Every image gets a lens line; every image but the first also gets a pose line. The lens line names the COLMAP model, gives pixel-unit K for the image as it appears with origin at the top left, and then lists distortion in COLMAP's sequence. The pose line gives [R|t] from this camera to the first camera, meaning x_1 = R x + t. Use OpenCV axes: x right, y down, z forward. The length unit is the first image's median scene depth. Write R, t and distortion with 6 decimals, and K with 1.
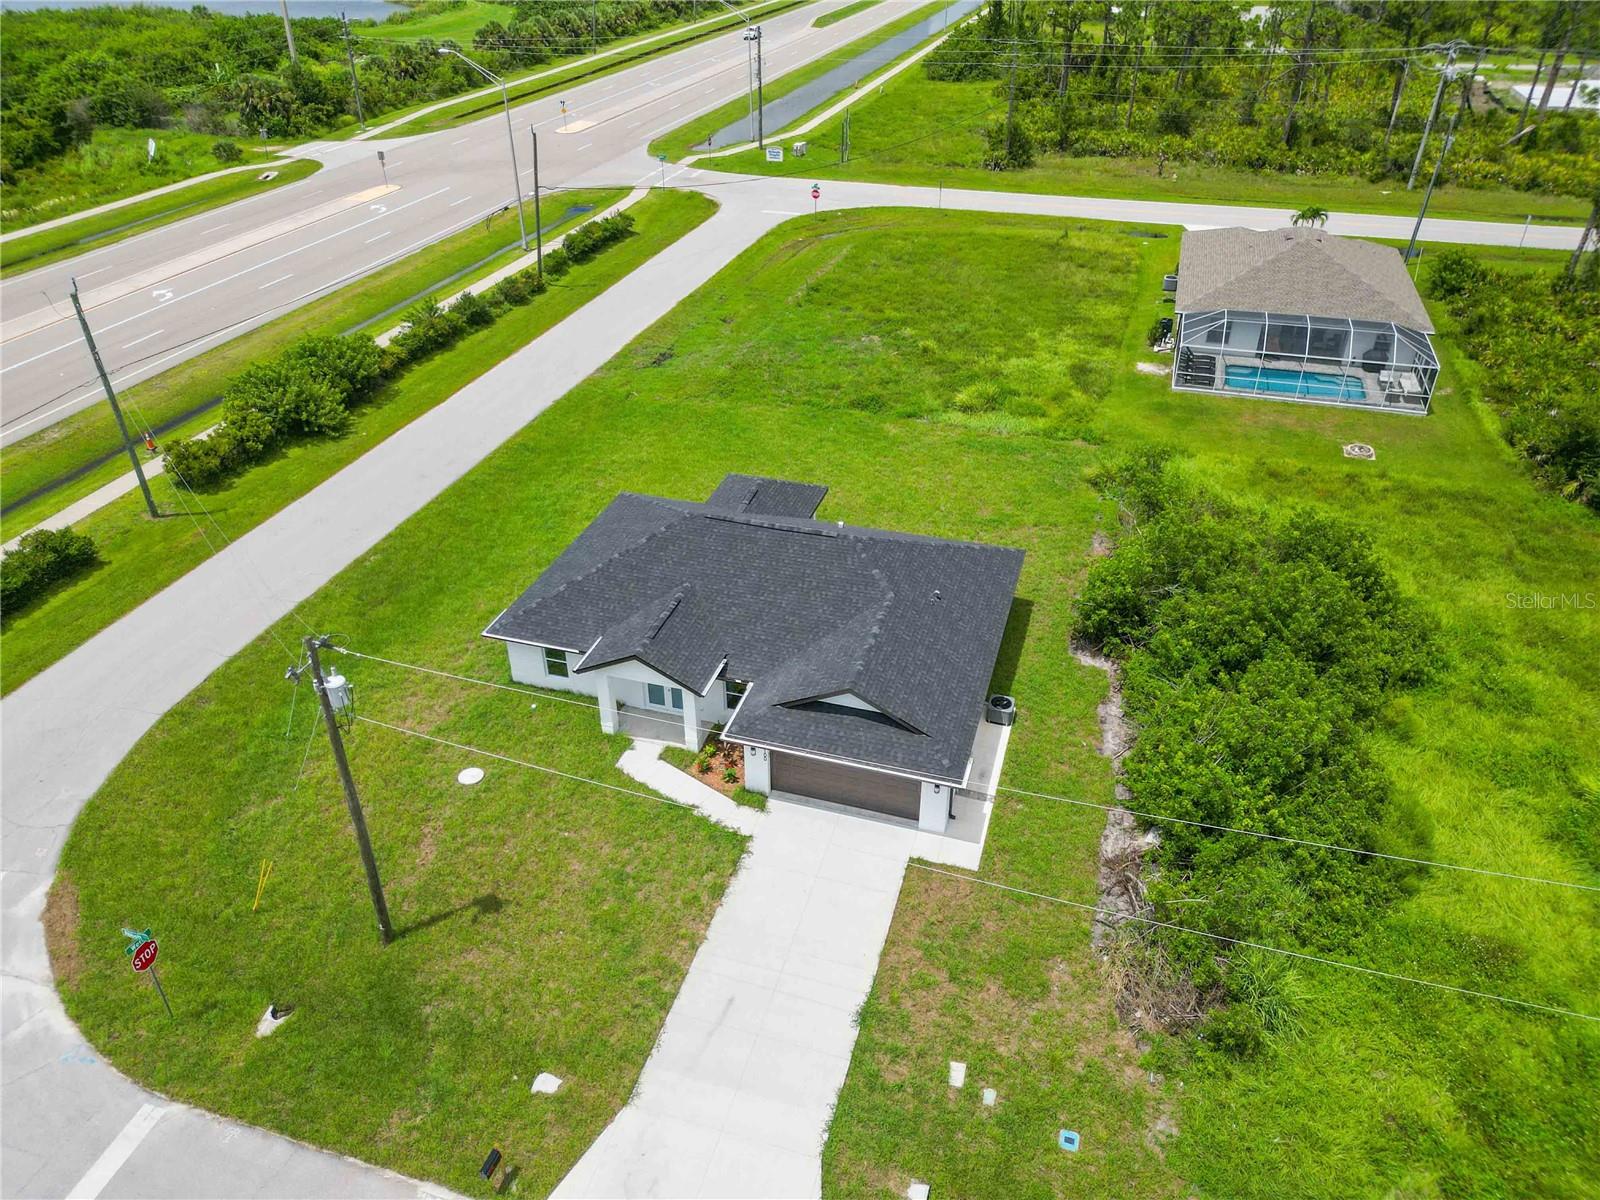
lens RADIAL K [[1123.7, 0, 795.9], [0, 1123.7, 600.2], [0, 0, 1]] dist [0.061509, -0.057232]
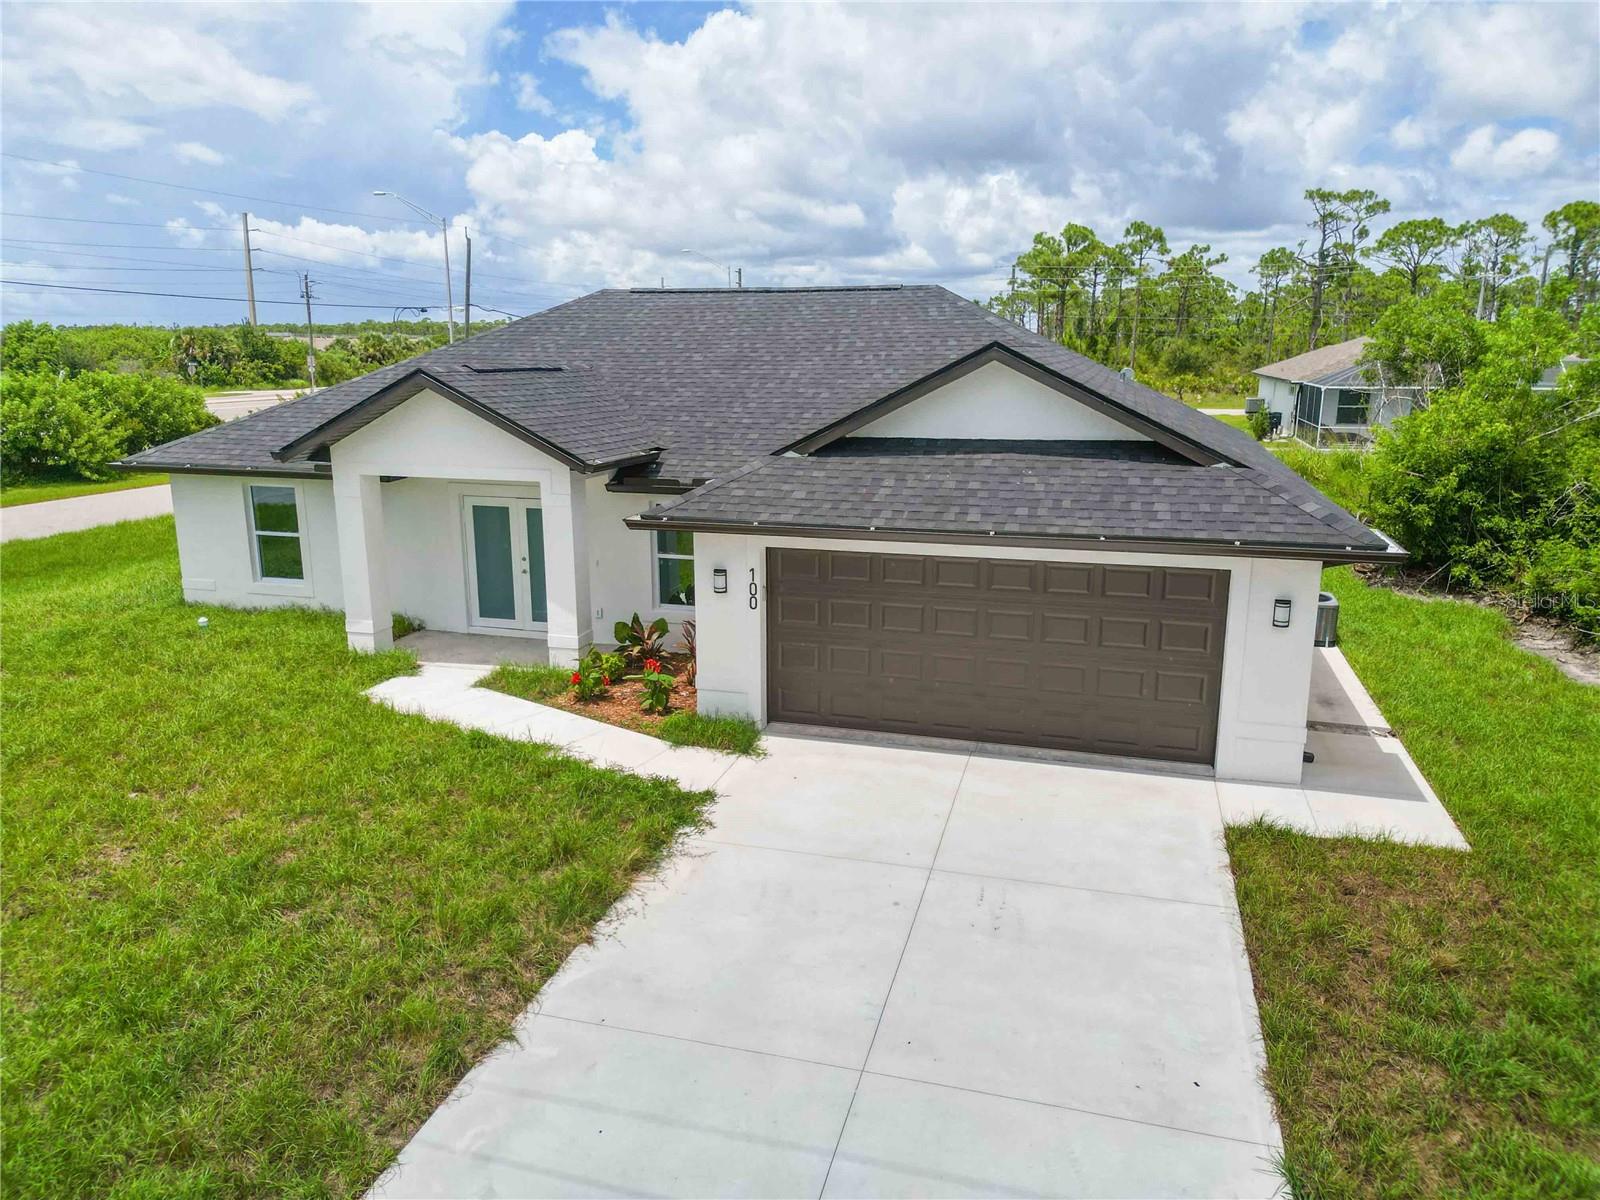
lens RADIAL K [[1123.7, 0, 795.9], [0, 1123.7, 600.2], [0, 0, 1]] dist [0.061509, -0.057232]
pose [[0.999744, 0.000352, 0.022613, -0.012677], [0.007453, 0.938890, -0.344135, 0.152778], [-0.021352, 0.344216, 0.938648, 0.383524]]
